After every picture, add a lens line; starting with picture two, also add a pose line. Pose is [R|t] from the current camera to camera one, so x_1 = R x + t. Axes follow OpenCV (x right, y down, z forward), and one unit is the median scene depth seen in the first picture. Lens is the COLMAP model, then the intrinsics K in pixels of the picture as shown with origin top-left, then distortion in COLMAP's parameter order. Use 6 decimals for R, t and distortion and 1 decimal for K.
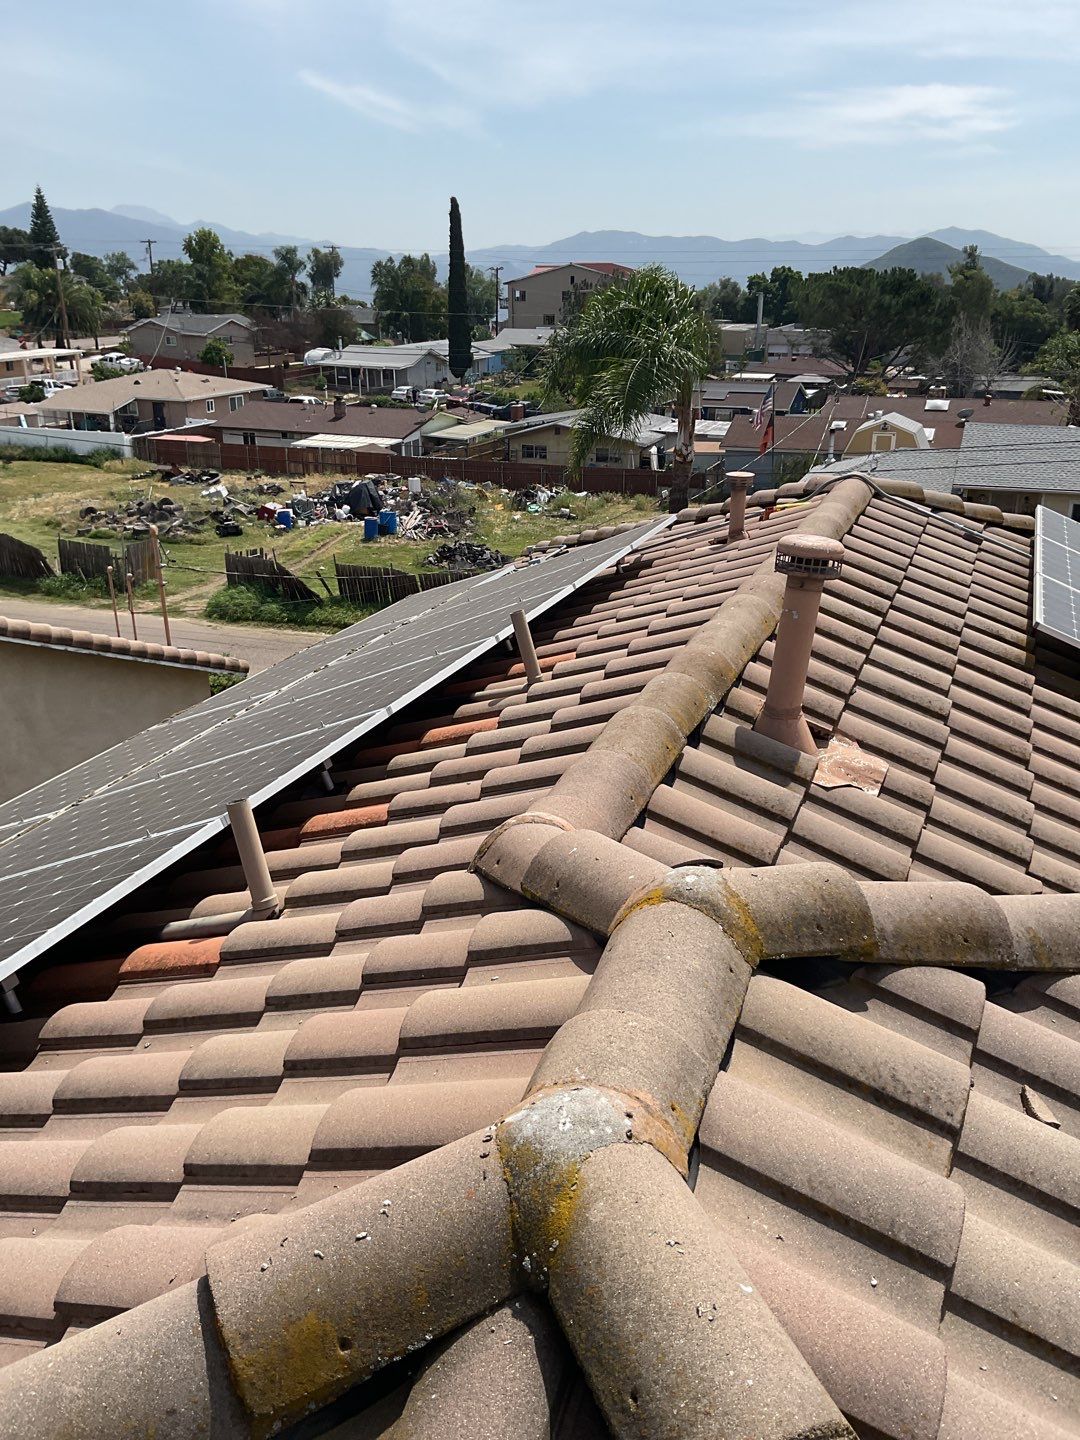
lens RADIAL K [[1191.0, 0, 539.9], [0, 1191.0, 722.3], [0, 0, 1]] dist [0.131026, -0.288348]
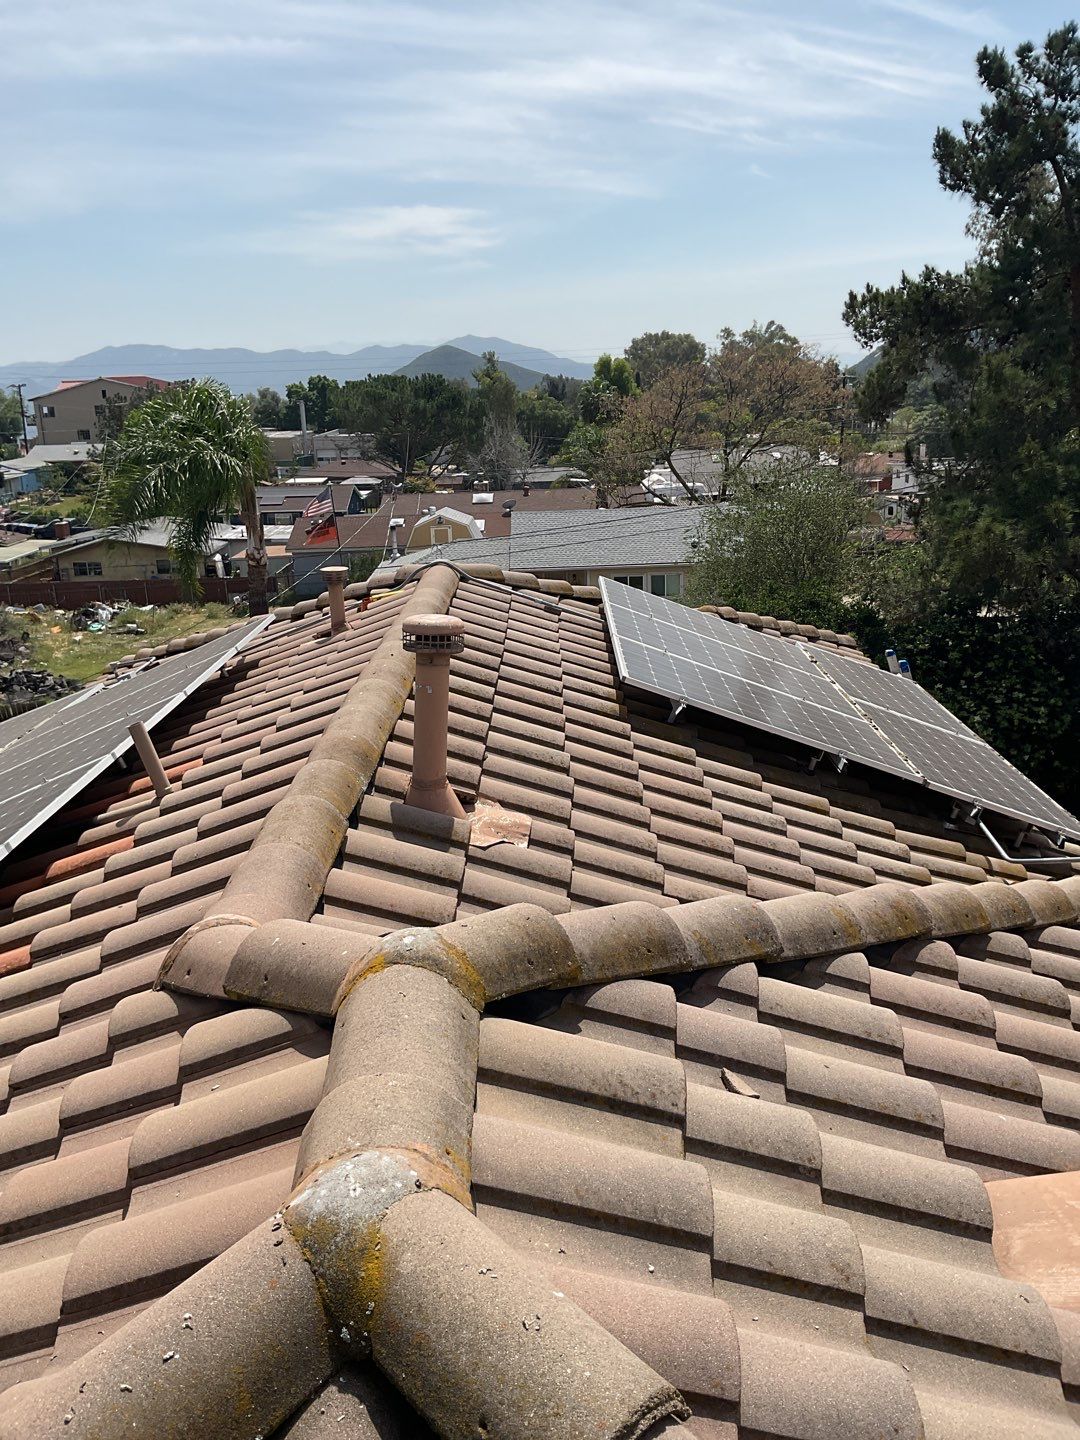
lens RADIAL K [[1192.9, 0, 536.0], [0, 1192.9, 719.9], [0, 0, 1]] dist [0.138707, -0.289393]
pose [[0.935575, -0.126298, 0.329771, -0.047019], [0.153345, 0.986514, -0.057225, 0.010645], [-0.318097, 0.104107, 0.942325, -0.016154]]
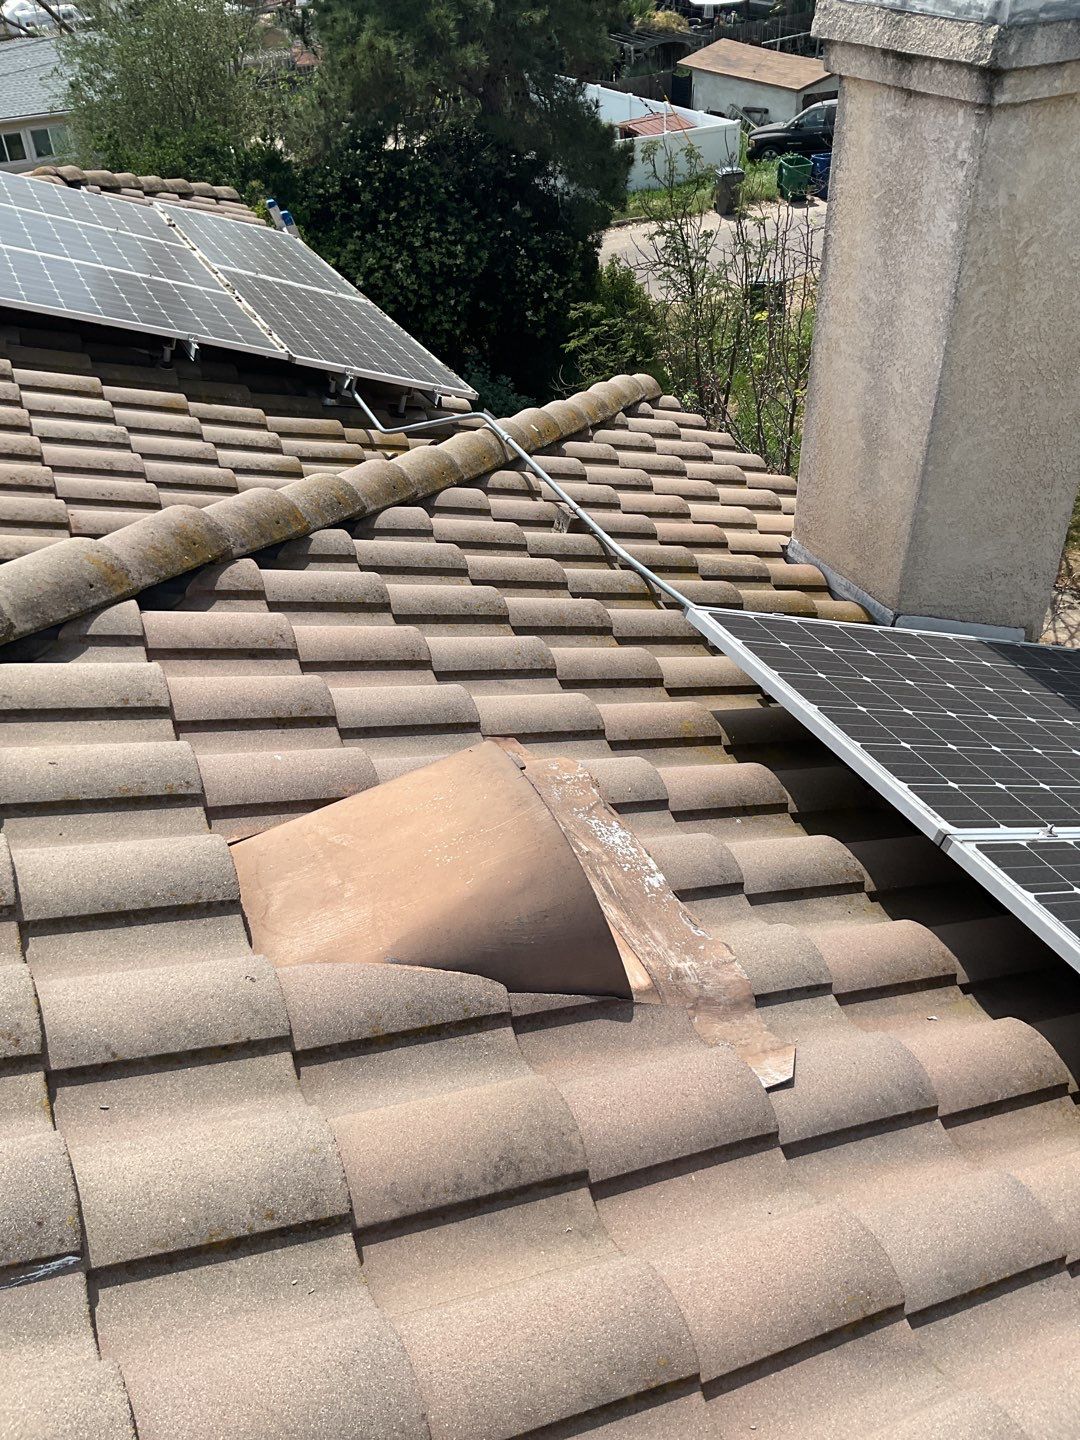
lens RADIAL K [[1191.0, 0, 539.9], [0, 1191.0, 722.3], [0, 0, 1]] dist [0.131026, -0.288348]
pose [[0.691239, -0.450927, 0.564671, 0.133540], [0.283735, 0.888024, 0.361812, 0.028563], [-0.664592, -0.089882, 0.741781, 0.012312]]
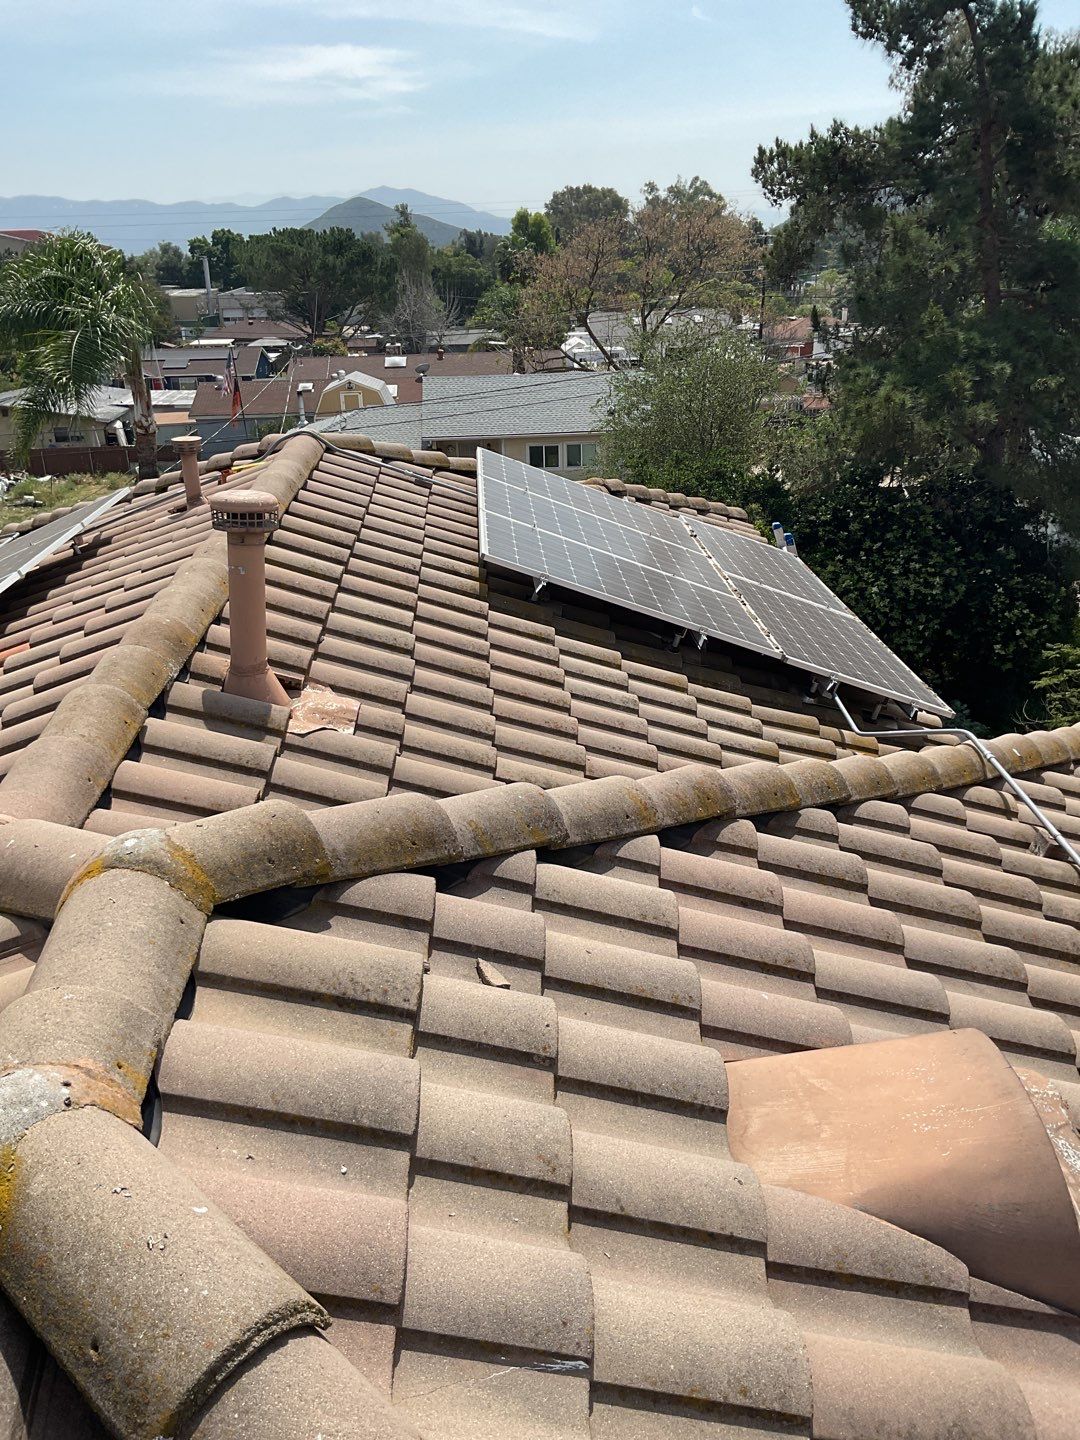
lens RADIAL K [[1191.0, 0, 539.9], [0, 1191.0, 722.3], [0, 0, 1]] dist [0.131026, -0.288348]
pose [[0.911840, -0.174931, 0.371412, 0.043967], [0.164802, 0.984554, 0.059113, 0.016331], [-0.376016, 0.007308, 0.926584, -0.023179]]
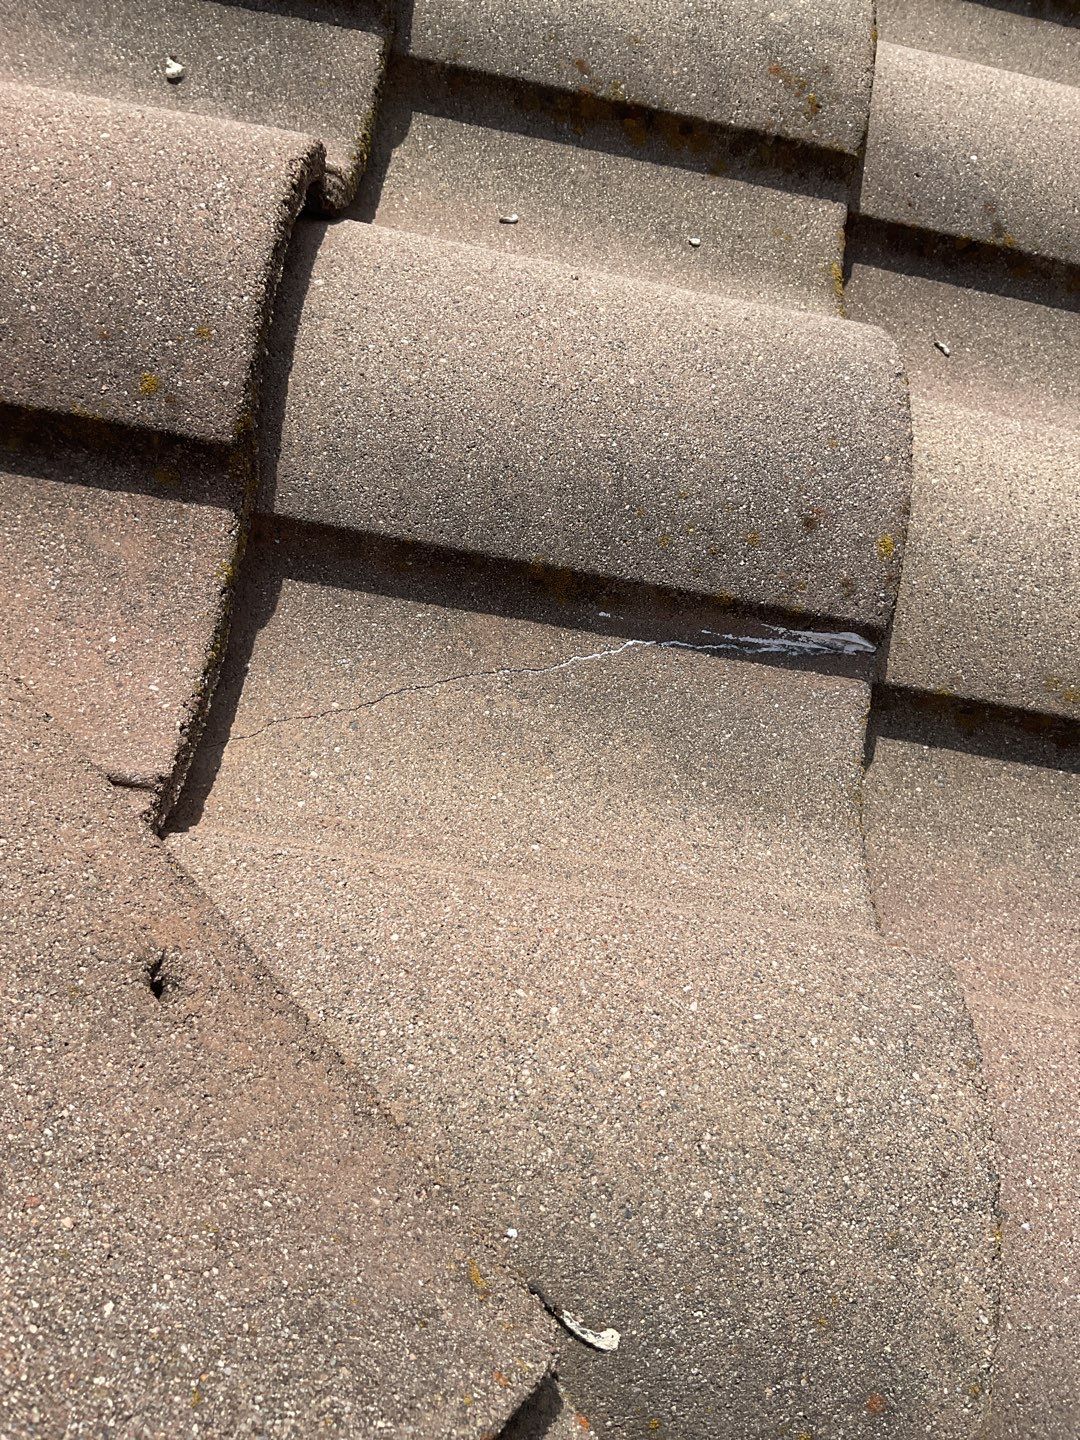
lens RADIAL K [[1192.9, 0, 536.0], [0, 1192.9, 719.9], [0, 0, 1]] dist [0.138707, -0.289393]
pose [[0.956235, -0.292196, 0.015370, 0.129368], [0.222008, 0.758751, 0.612381, 0.168697], [-0.190597, -0.582168, 0.790414, 0.238305]]
